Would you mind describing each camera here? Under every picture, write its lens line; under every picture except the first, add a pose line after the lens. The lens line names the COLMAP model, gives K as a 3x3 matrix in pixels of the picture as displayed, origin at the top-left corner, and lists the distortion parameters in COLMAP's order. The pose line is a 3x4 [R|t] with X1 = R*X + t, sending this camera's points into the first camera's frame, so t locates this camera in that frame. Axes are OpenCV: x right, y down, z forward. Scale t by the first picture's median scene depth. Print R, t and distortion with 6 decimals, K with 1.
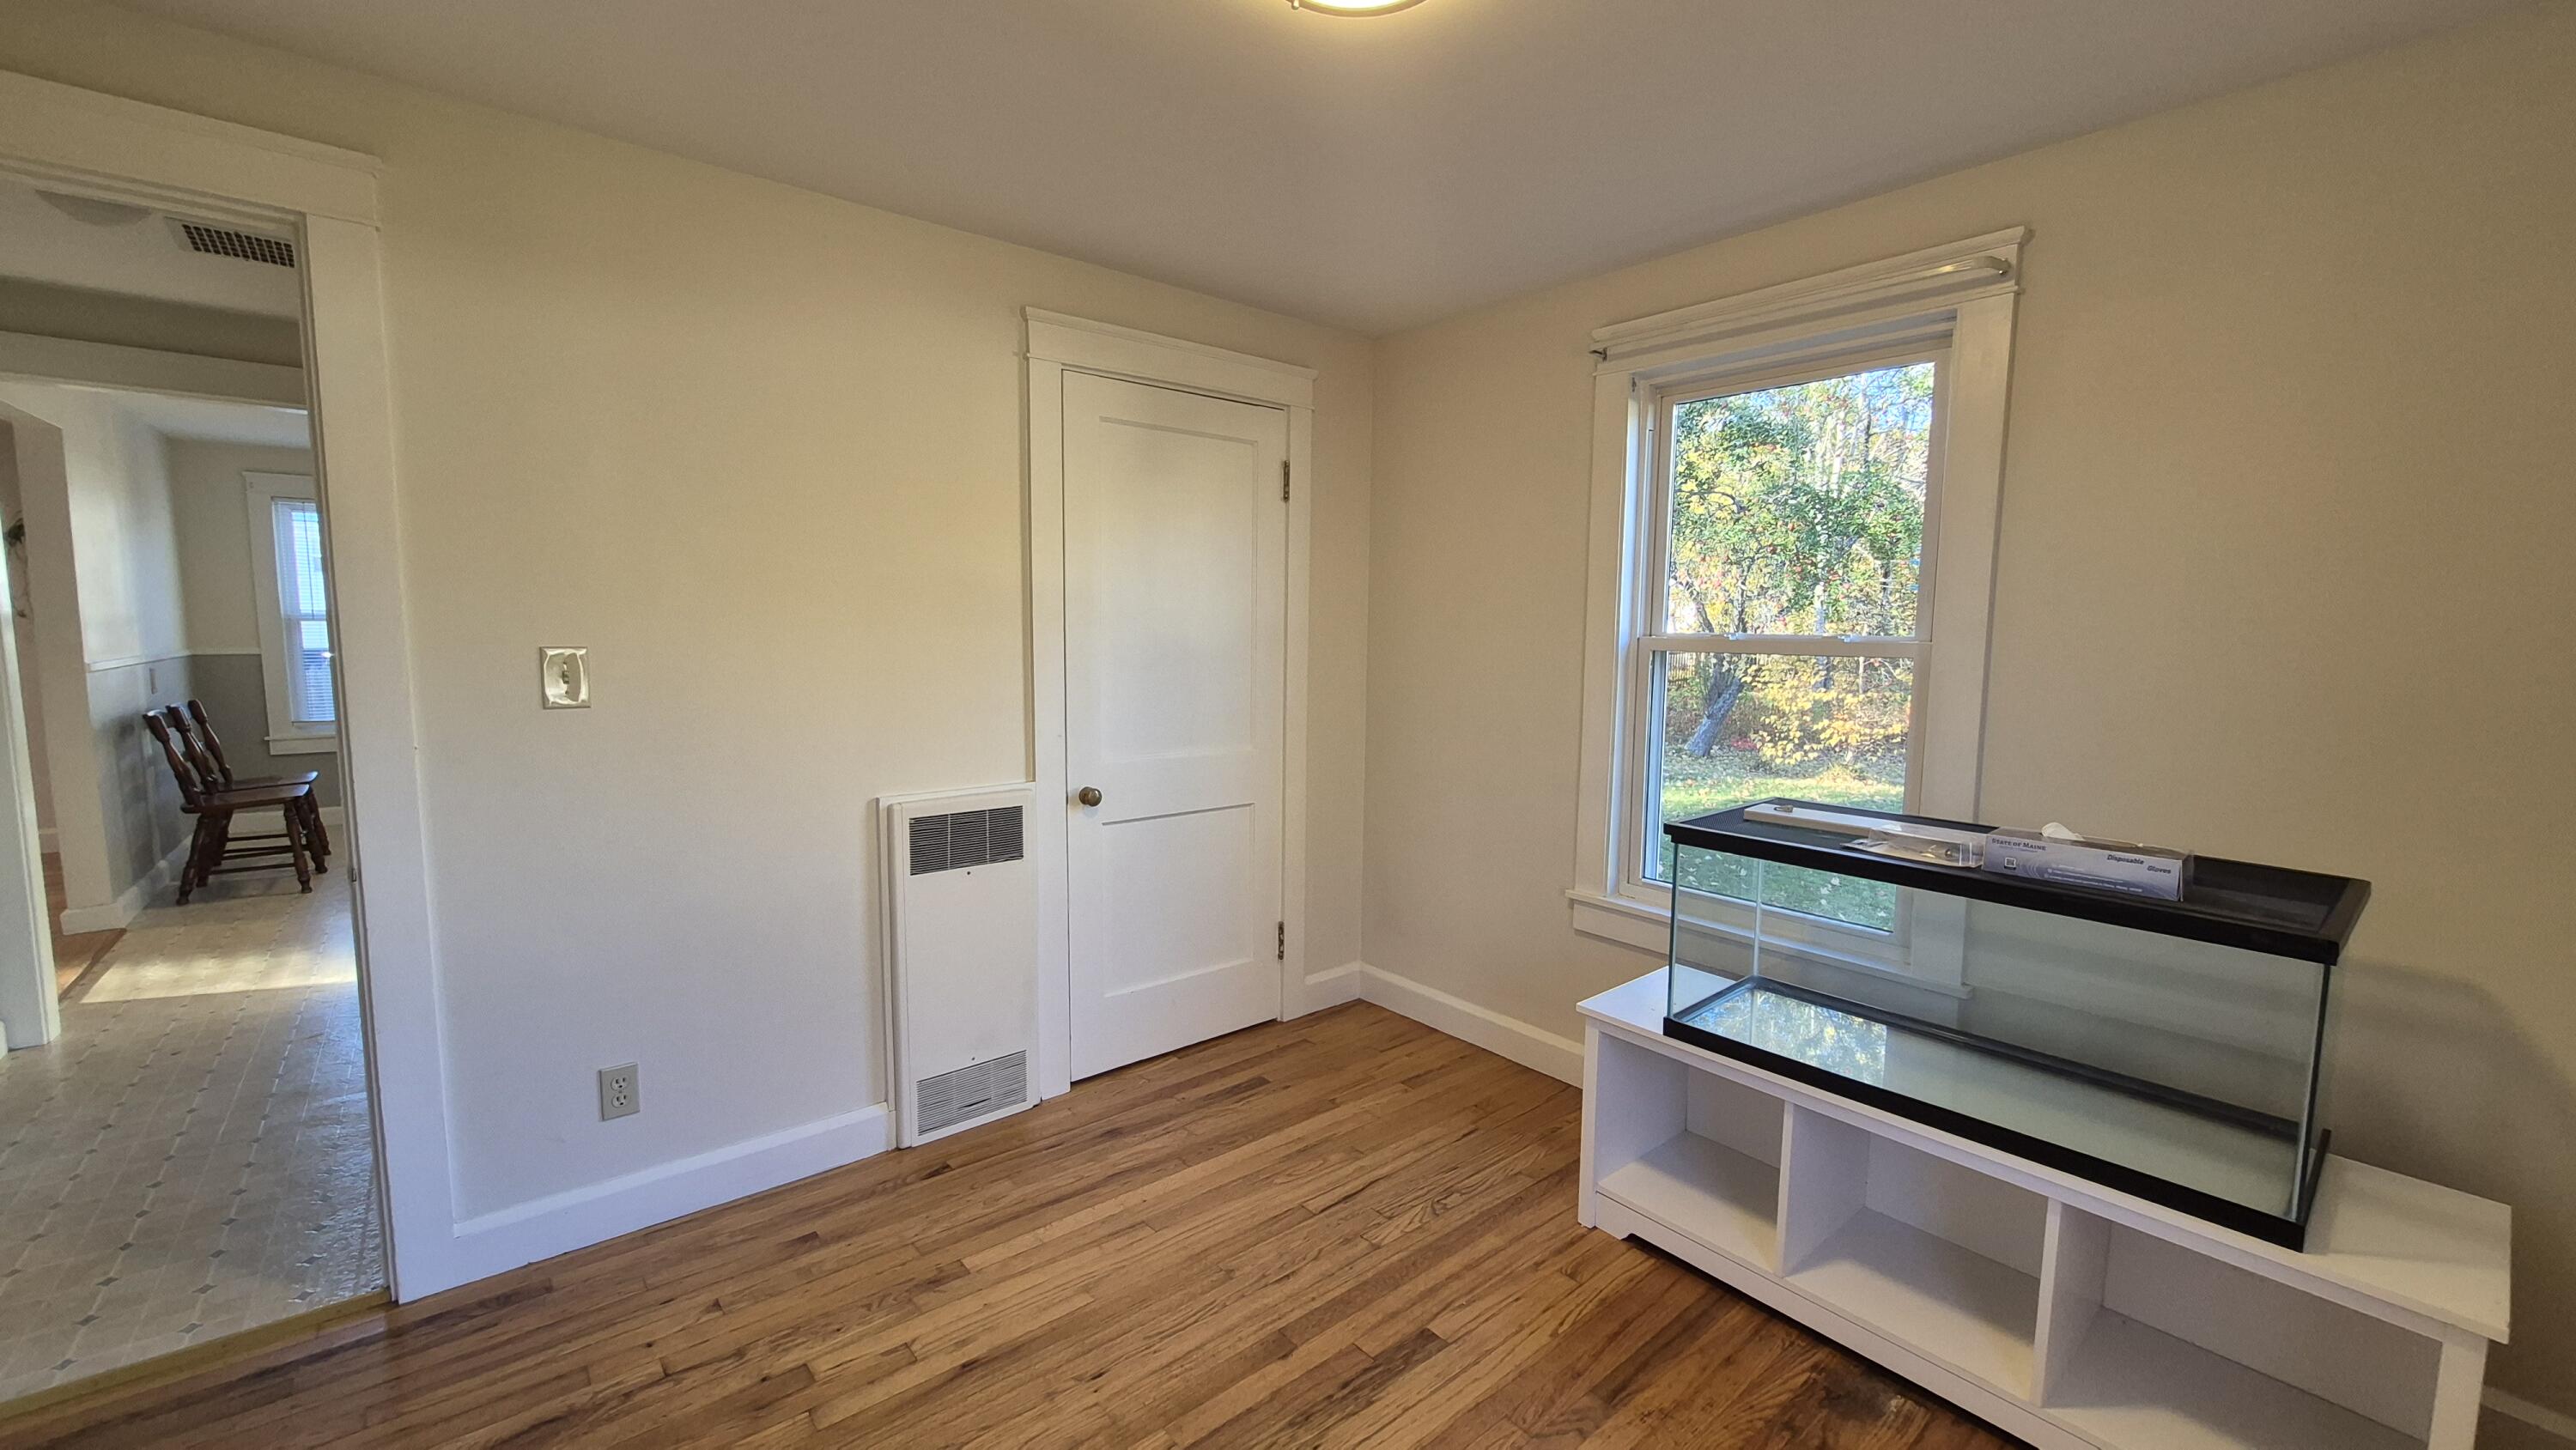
lens RADIAL K [[1010.2, 0, 1308.7], [0, 1010.2, 719.1], [0, 0, 1]] dist [0.000834, -0.000975]
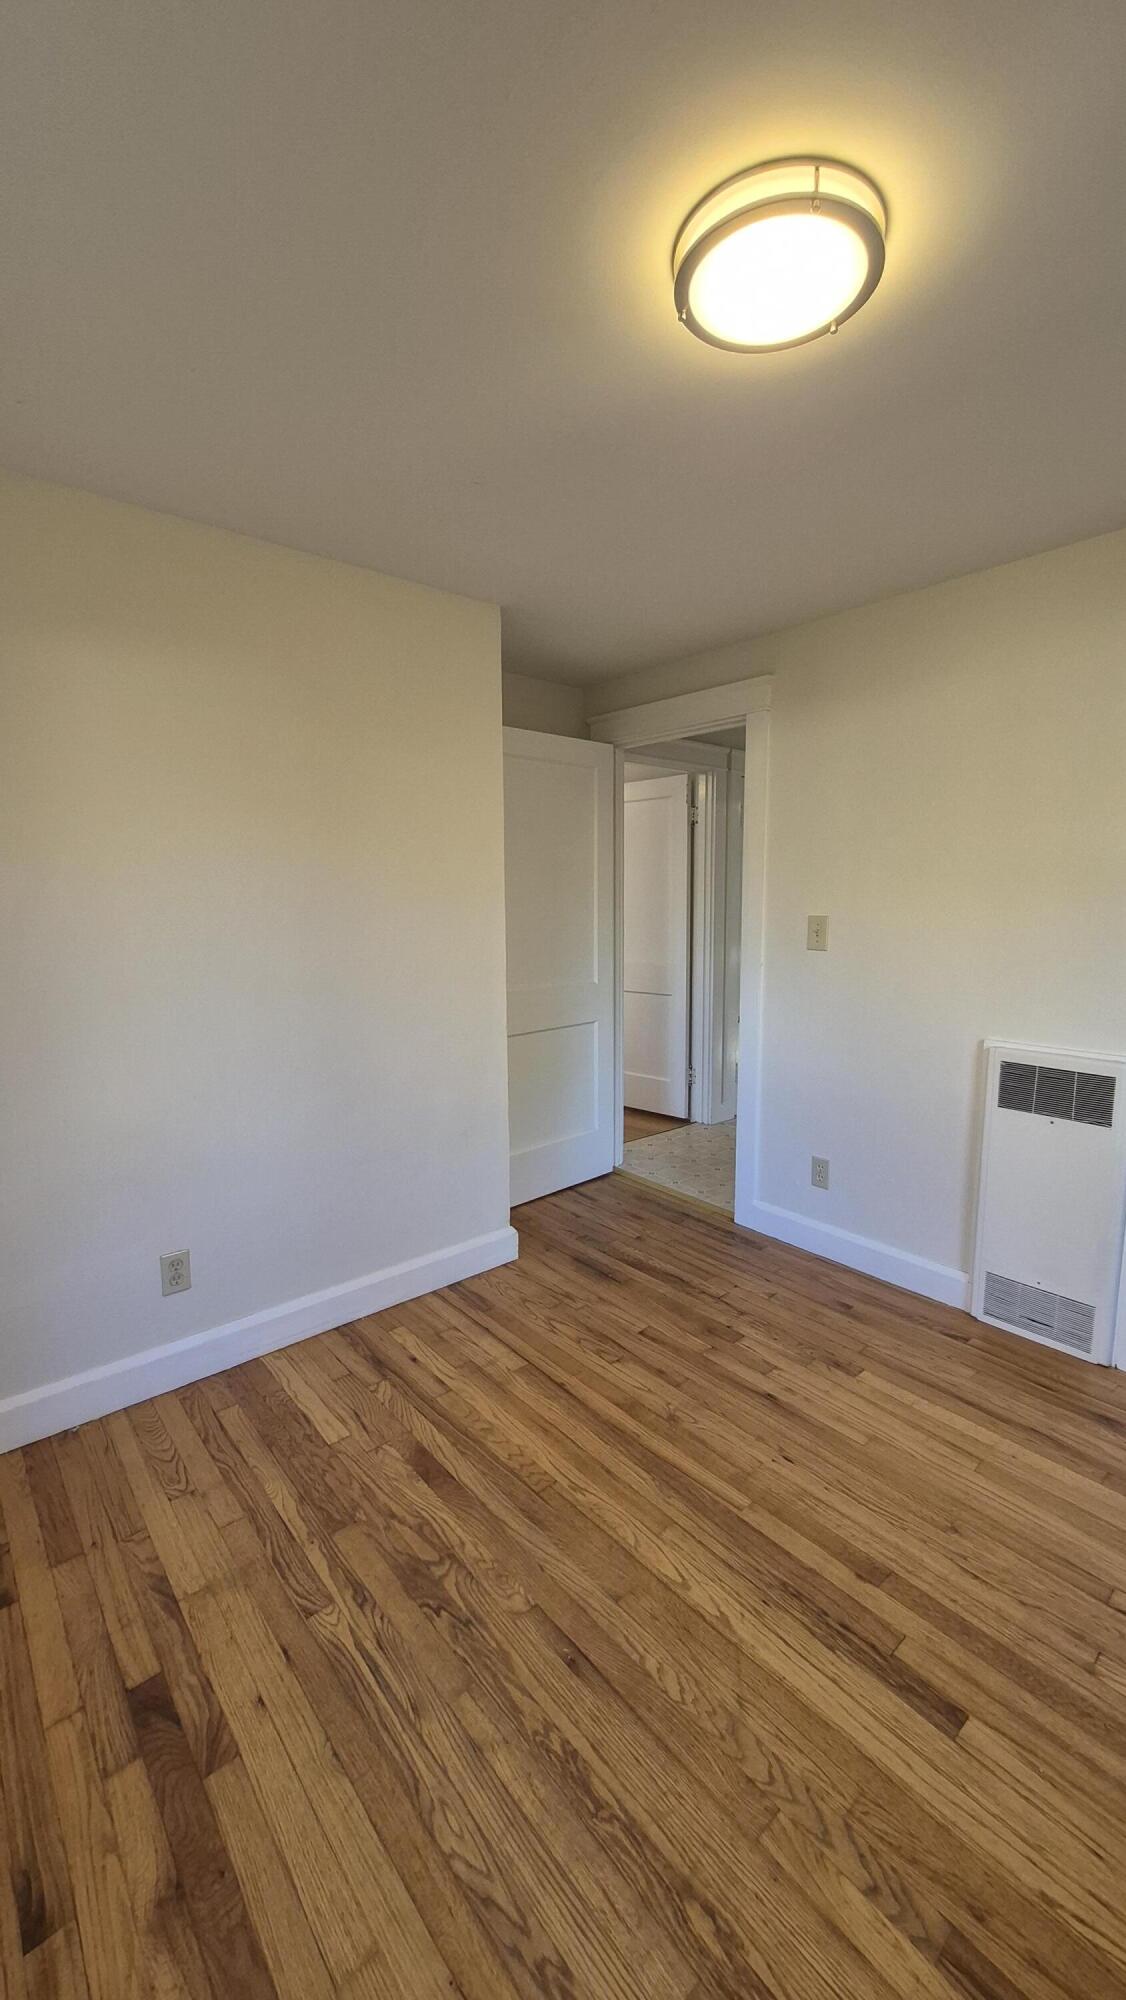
lens RADIAL K [[784.4, 0, 563.6], [0, 784.4, 994.6], [0, 0, 1]] dist [0.000834, -0.000975]
pose [[-0.002754, 0.111709, -0.993737, 0.683700], [-0.087634, 0.989891, 0.111520, -0.051952], [0.996149, 0.087392, 0.007064, 0.567750]]
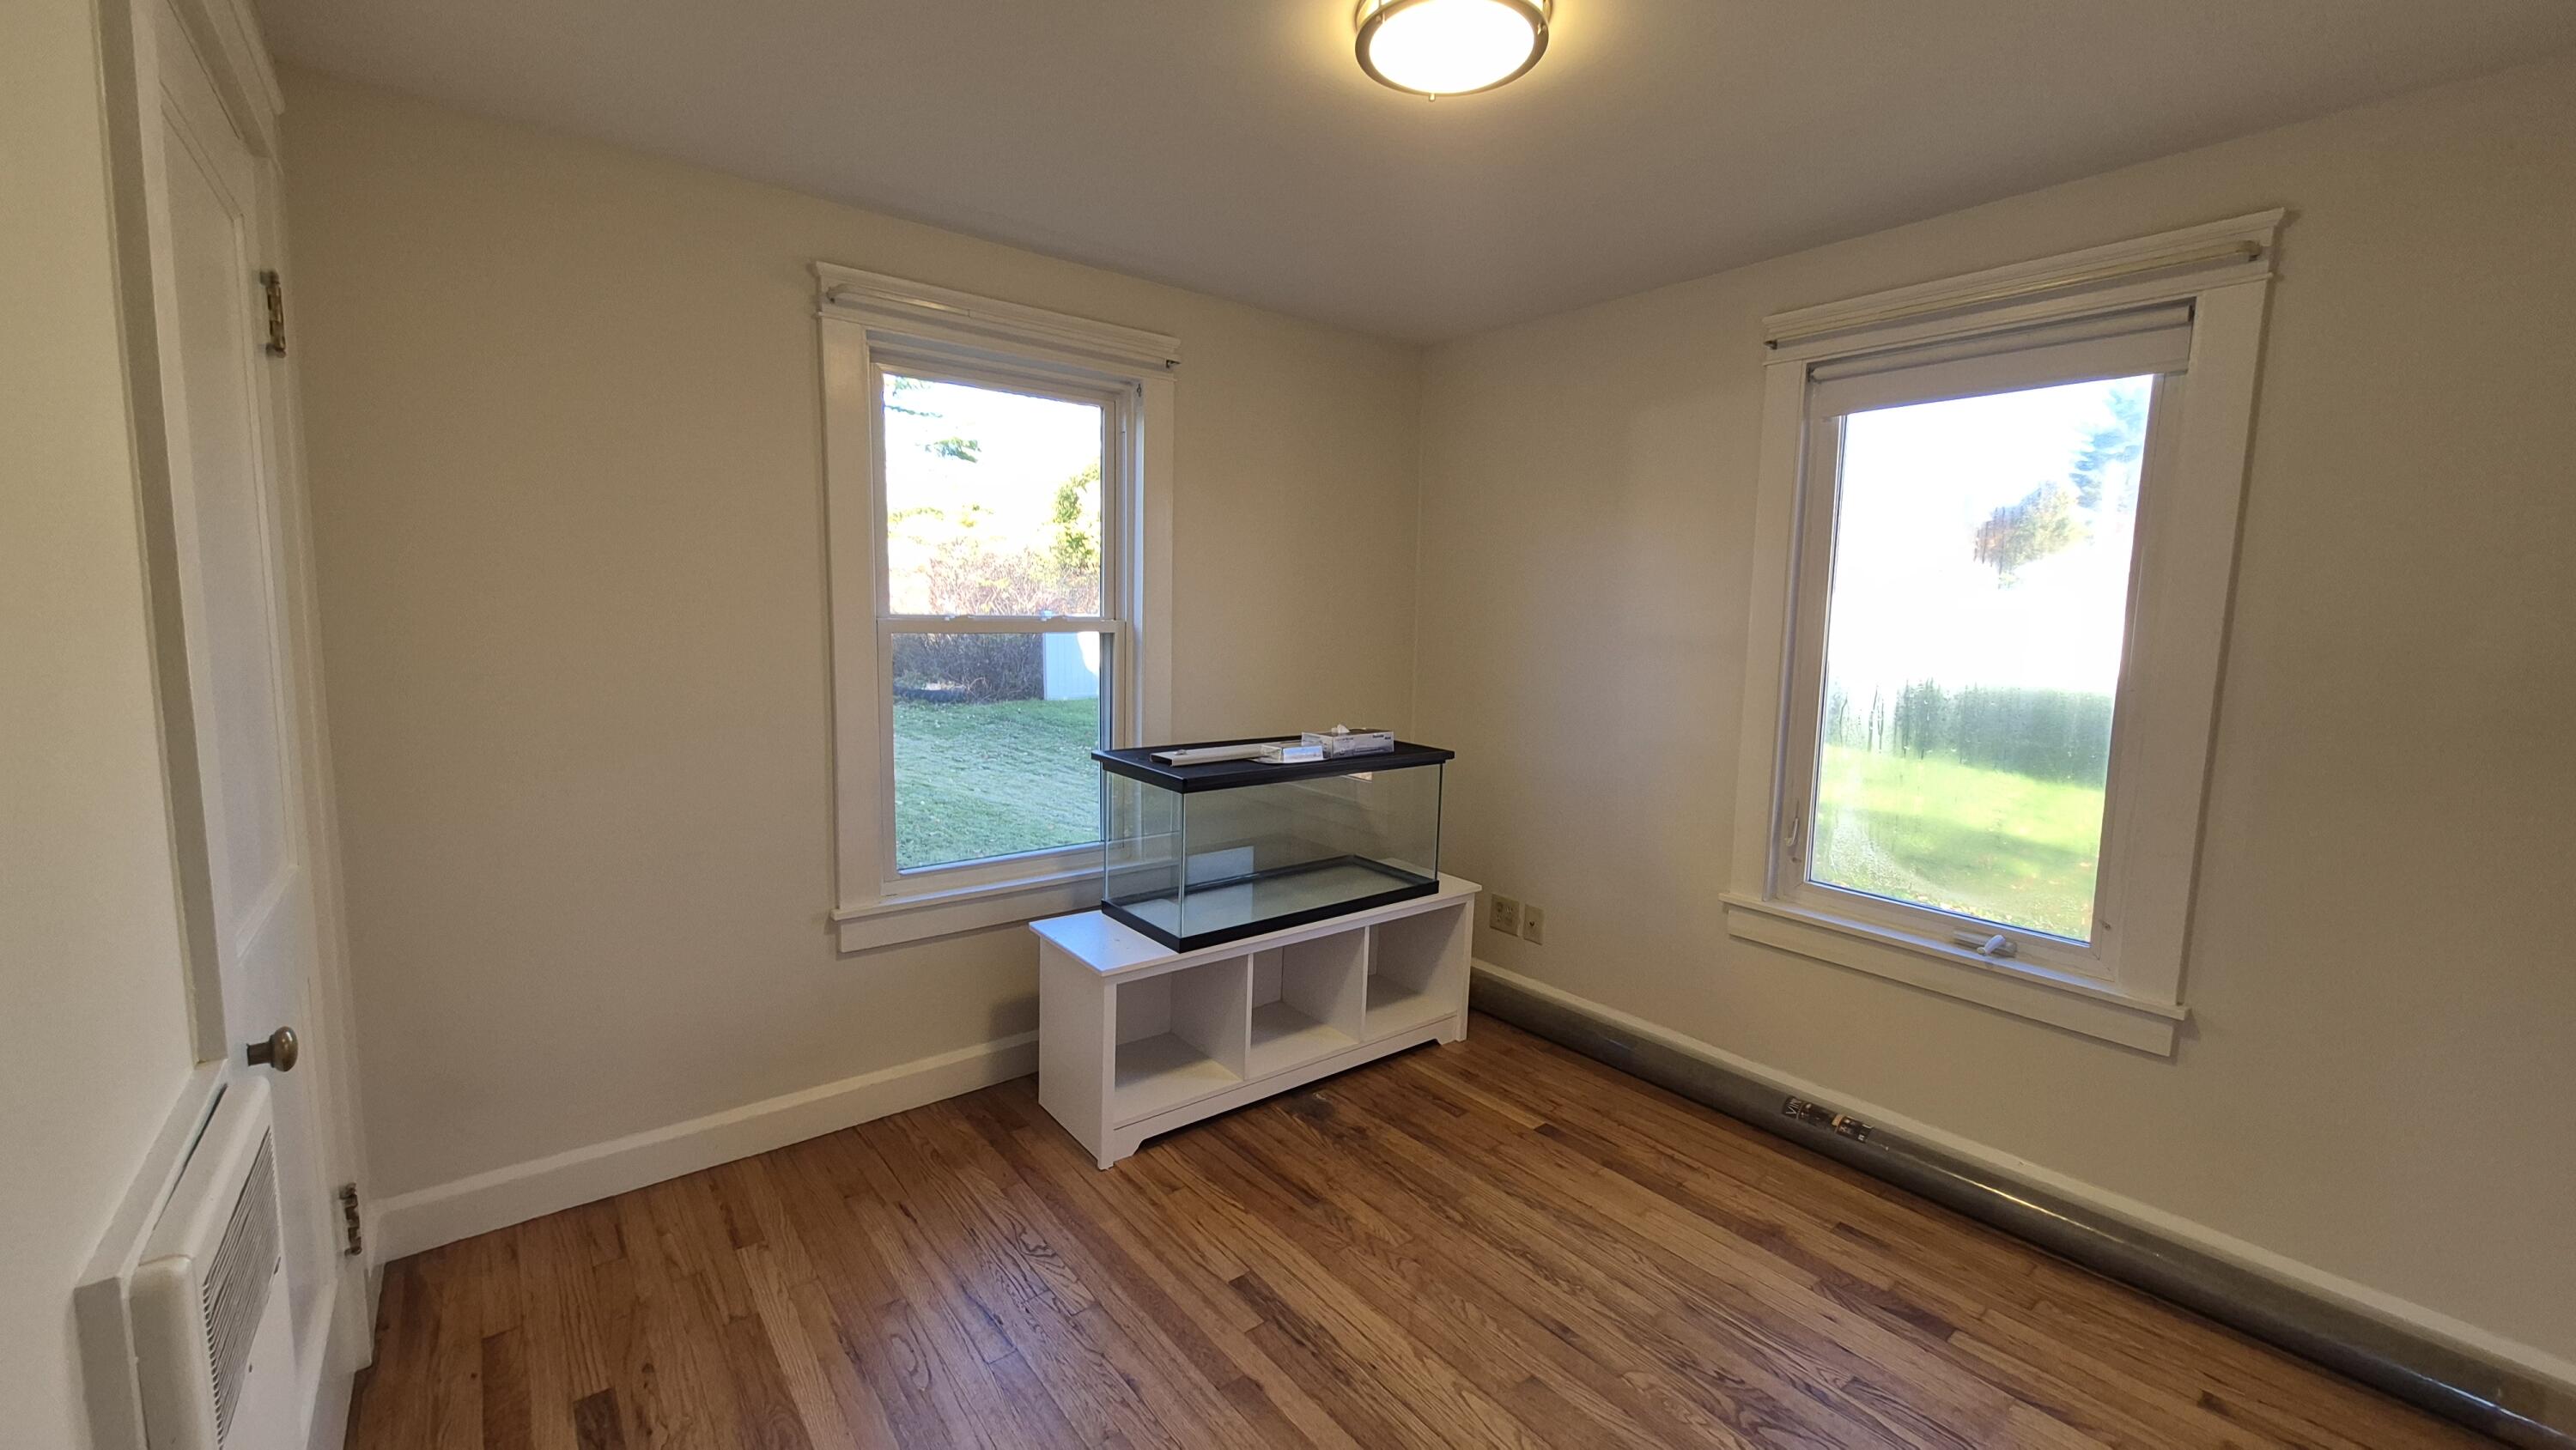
lens RADIAL K [[1010.2, 0, 1285.5], [0, 1010.2, 720.7], [0, 0, 1]] dist [0.000834, -0.000975]
pose [[0.039740, -0.124669, 0.991402, -0.822150], [0.076966, 0.989620, 0.121359, -0.102024], [-0.996241, 0.071481, 0.048923, 0.807432]]
